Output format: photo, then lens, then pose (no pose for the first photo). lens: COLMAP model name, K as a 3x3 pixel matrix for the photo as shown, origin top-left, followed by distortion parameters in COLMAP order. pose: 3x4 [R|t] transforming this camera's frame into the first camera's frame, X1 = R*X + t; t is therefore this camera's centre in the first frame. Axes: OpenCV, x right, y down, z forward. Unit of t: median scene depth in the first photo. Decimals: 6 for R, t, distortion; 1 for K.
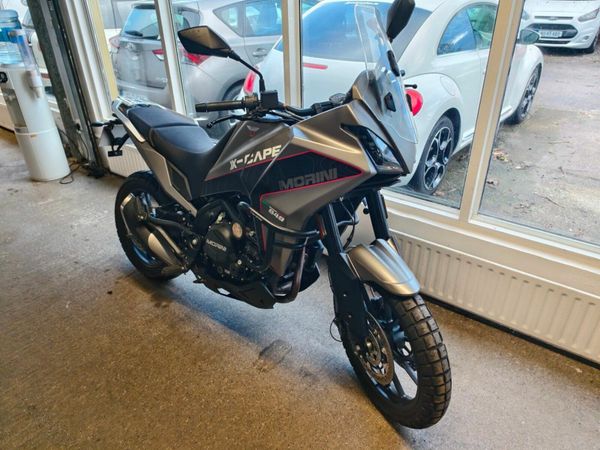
lens RADIAL K [[416.4, 0, 300.0], [0, 416.4, 225.0], [0, 0, 1]] dist [0.007876, -0.018211]
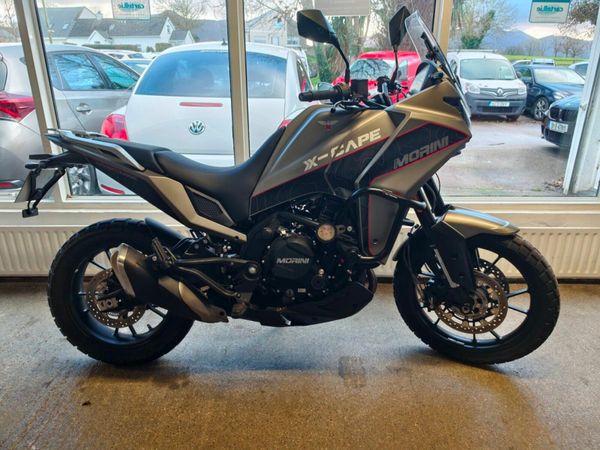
lens RADIAL K [[416.4, 0, 300.0], [0, 416.4, 225.0], [0, 0, 1]] dist [0.007876, -0.018211]
pose [[0.800117, -0.188950, 0.569308, -0.744833], [0.285053, 0.954850, -0.083709, 0.059242], [-0.527786, 0.229260, 0.817852, 0.281917]]
